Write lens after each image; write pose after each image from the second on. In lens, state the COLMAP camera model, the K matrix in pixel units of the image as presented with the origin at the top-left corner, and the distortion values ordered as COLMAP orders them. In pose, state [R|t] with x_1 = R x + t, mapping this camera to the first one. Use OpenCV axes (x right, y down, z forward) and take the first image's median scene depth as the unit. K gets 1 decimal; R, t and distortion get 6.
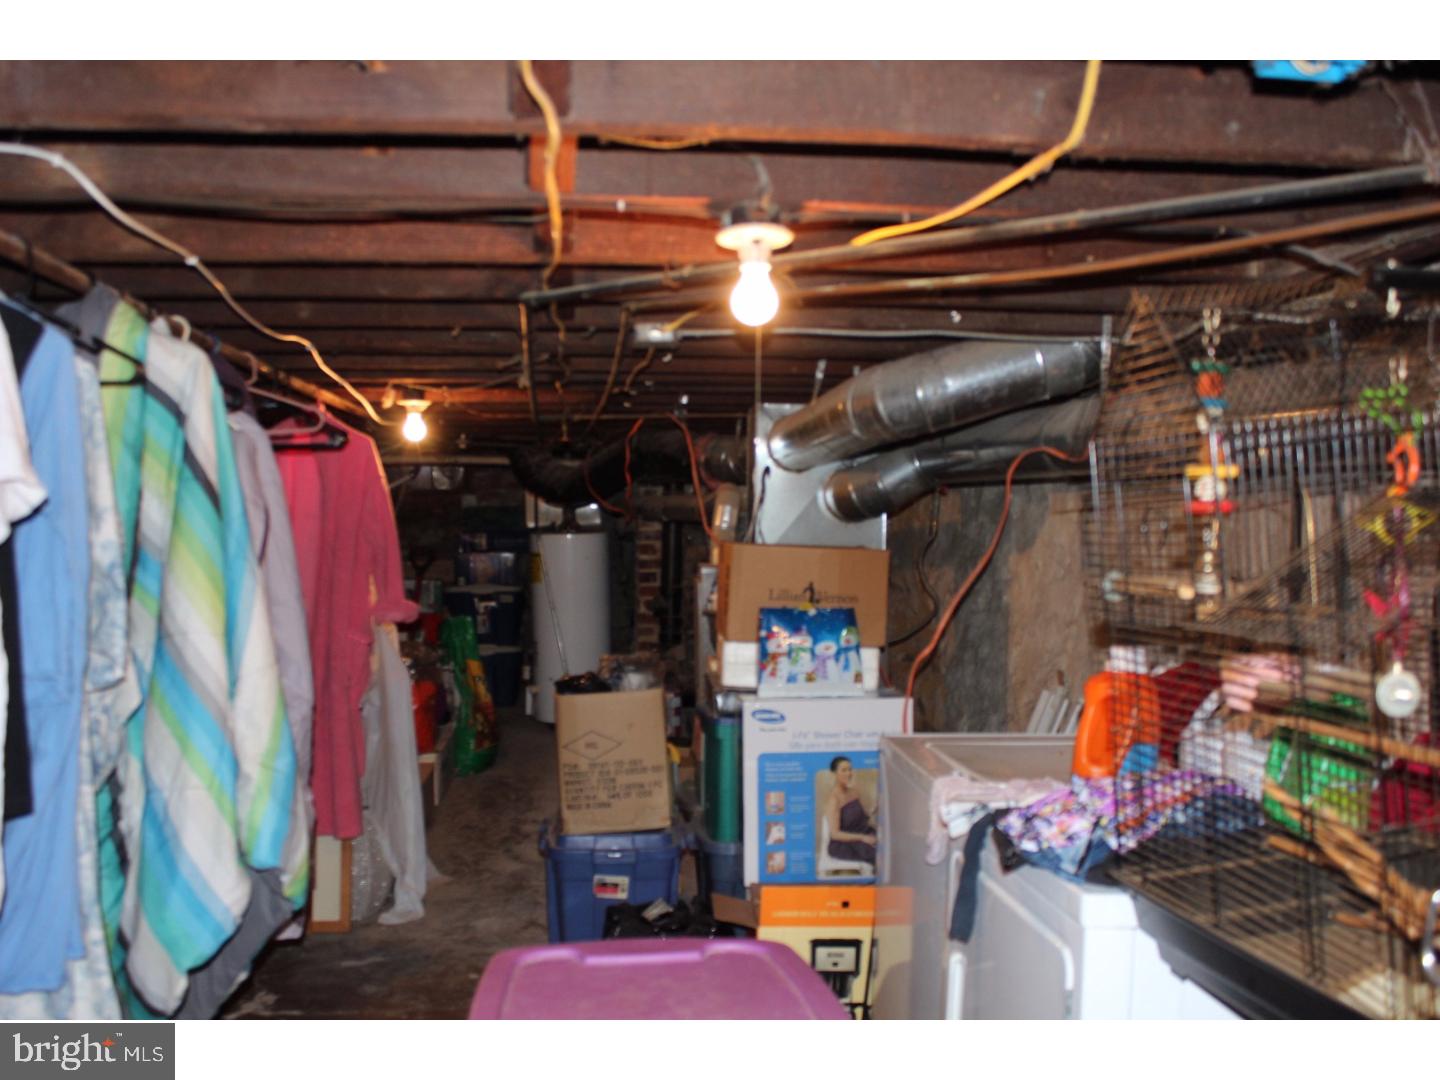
lens RADIAL K [[1295.3, 0, 717.5], [0, 1295.3, 538.7], [0, 0, 1]] dist [0.000277, 0.001699]
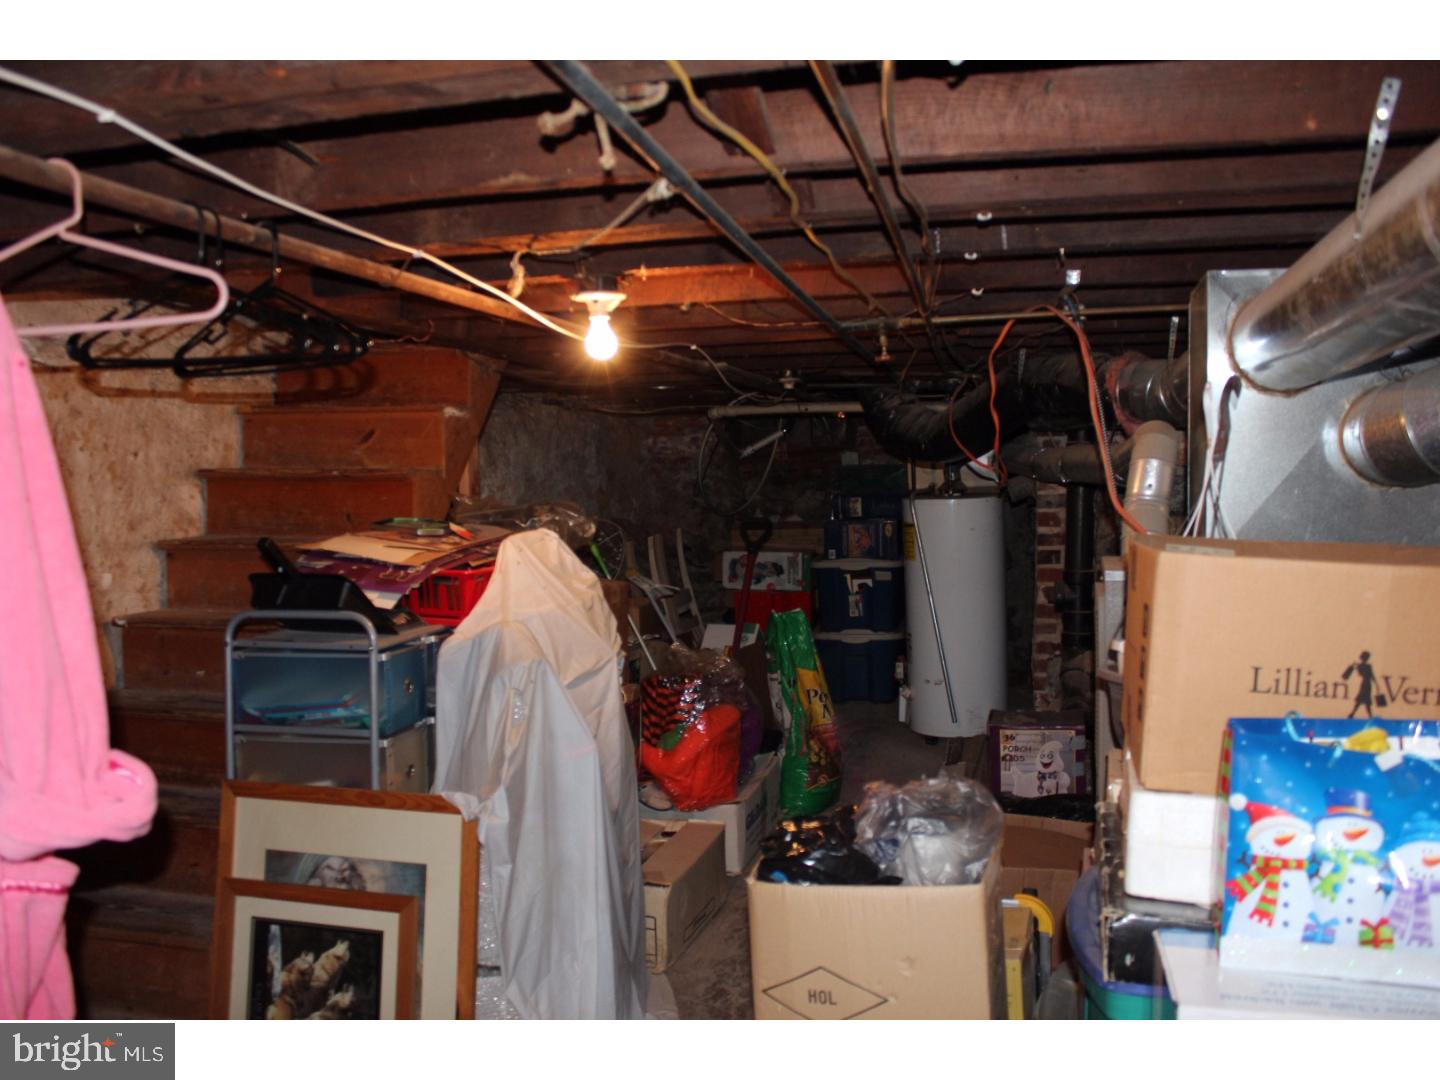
lens RADIAL K [[1205.4, 0, 725.1], [0, 1205.4, 538.6], [0, 0, 1]] dist [-0.087818, 0.015253]
pose [[0.940808, 0.001550, -0.338935, 0.007583], [0.010854, 0.999339, 0.034698, -0.009942], [0.338765, -0.036322, 0.940170, 0.410521]]
